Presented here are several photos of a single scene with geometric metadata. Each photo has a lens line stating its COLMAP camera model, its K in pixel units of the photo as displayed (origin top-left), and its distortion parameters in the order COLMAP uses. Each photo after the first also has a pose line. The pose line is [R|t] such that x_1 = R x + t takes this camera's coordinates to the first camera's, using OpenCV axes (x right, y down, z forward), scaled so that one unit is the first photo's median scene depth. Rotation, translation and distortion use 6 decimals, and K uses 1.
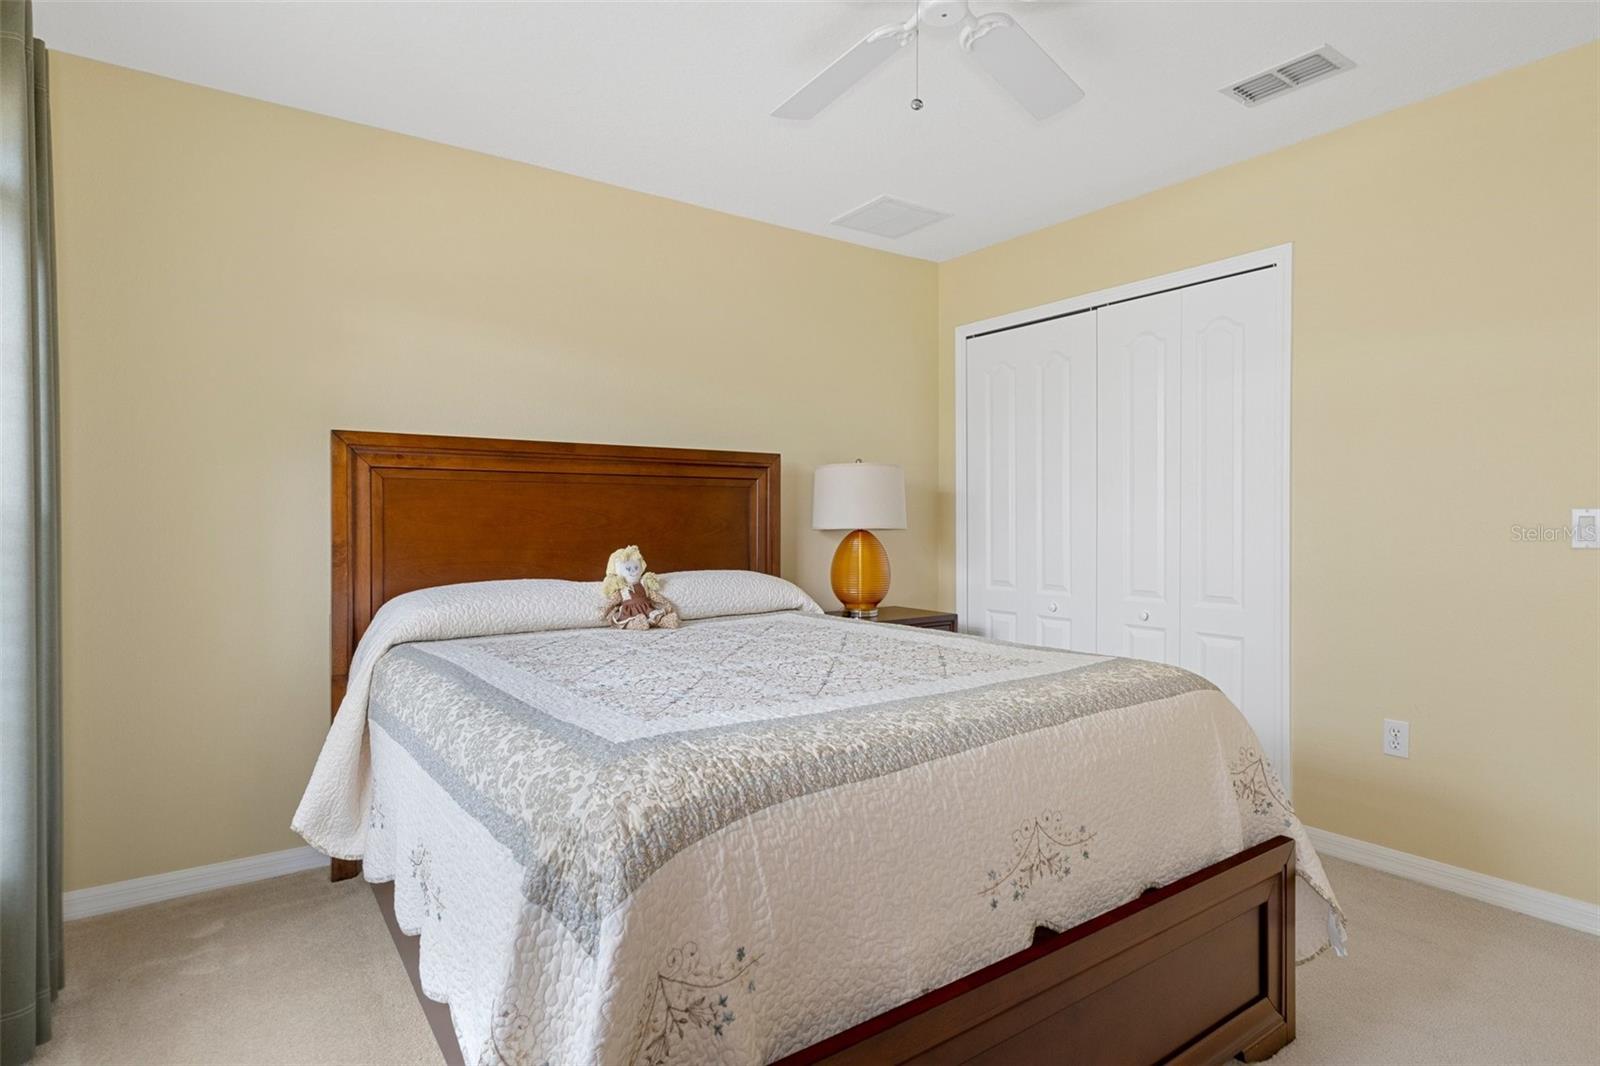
lens RADIAL K [[847.6, 0, 796.3], [0, 847.6, 521.6], [0, 0, 1]] dist [0.016607, -0.000113]
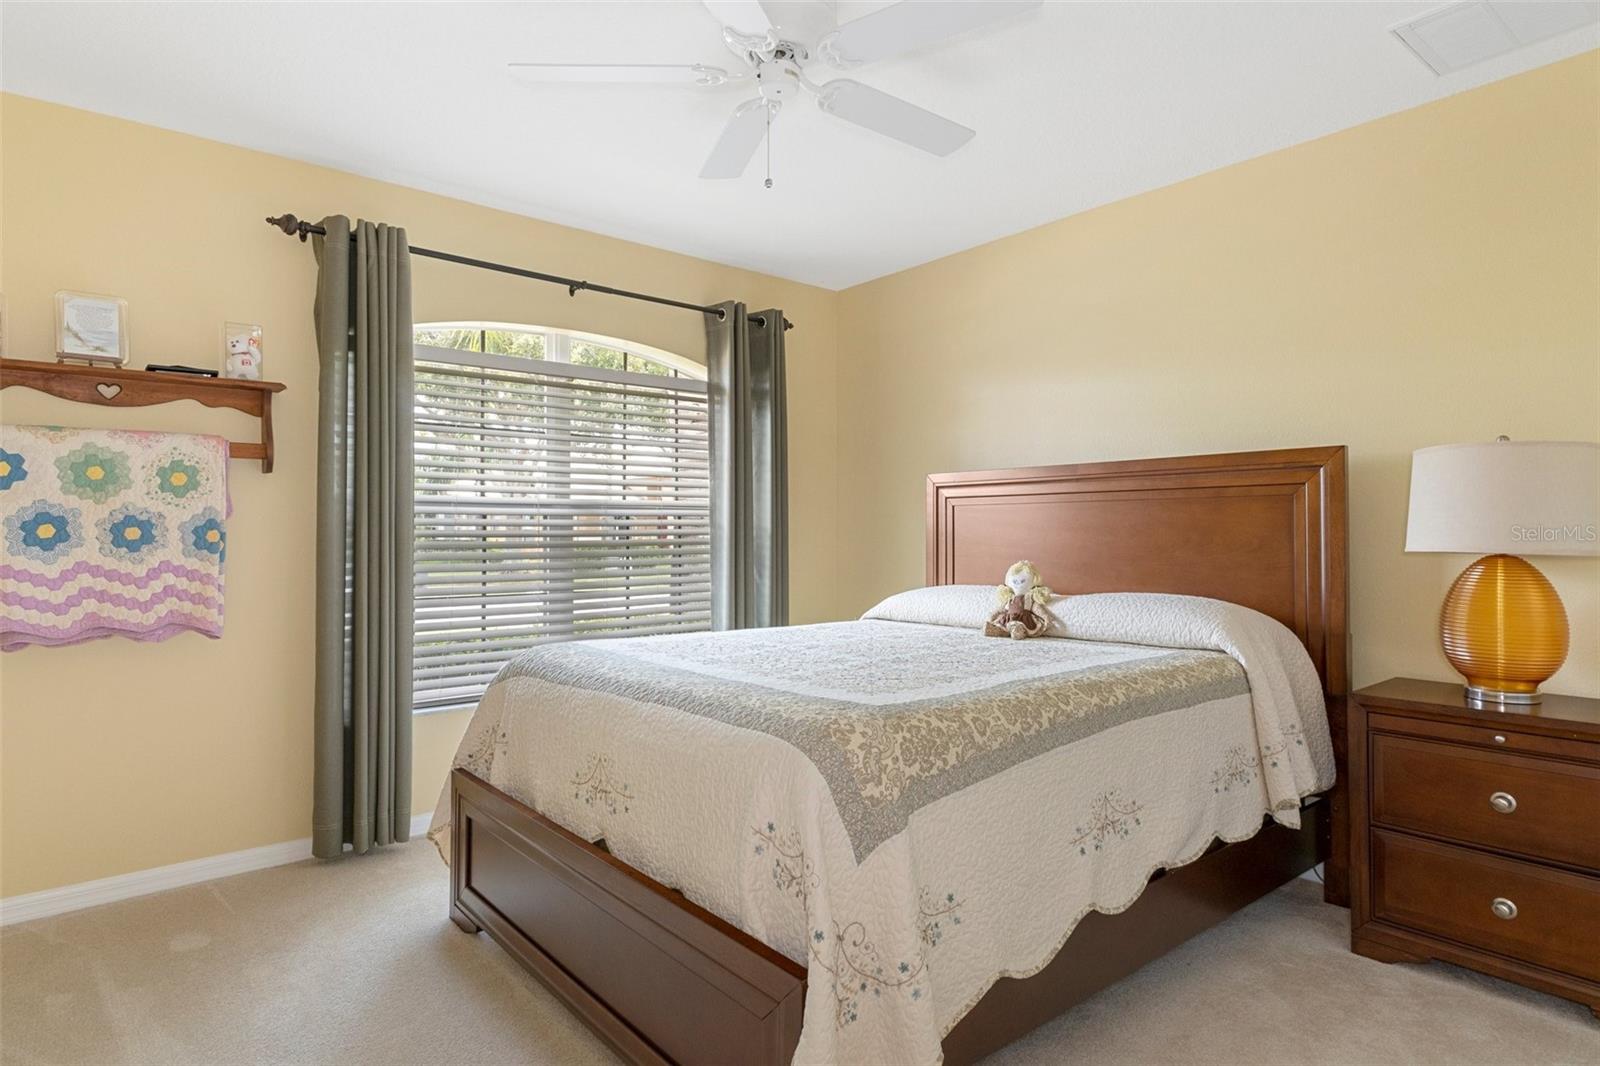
lens RADIAL K [[847.6, 0, 796.3], [0, 847.6, 521.6], [0, 0, 1]] dist [0.016607, -0.000113]
pose [[0.084432, -0.012806, -0.996347, 0.832882], [-0.003160, 0.999909, -0.013120, -0.005461], [0.996424, 0.004256, 0.084384, 0.594870]]
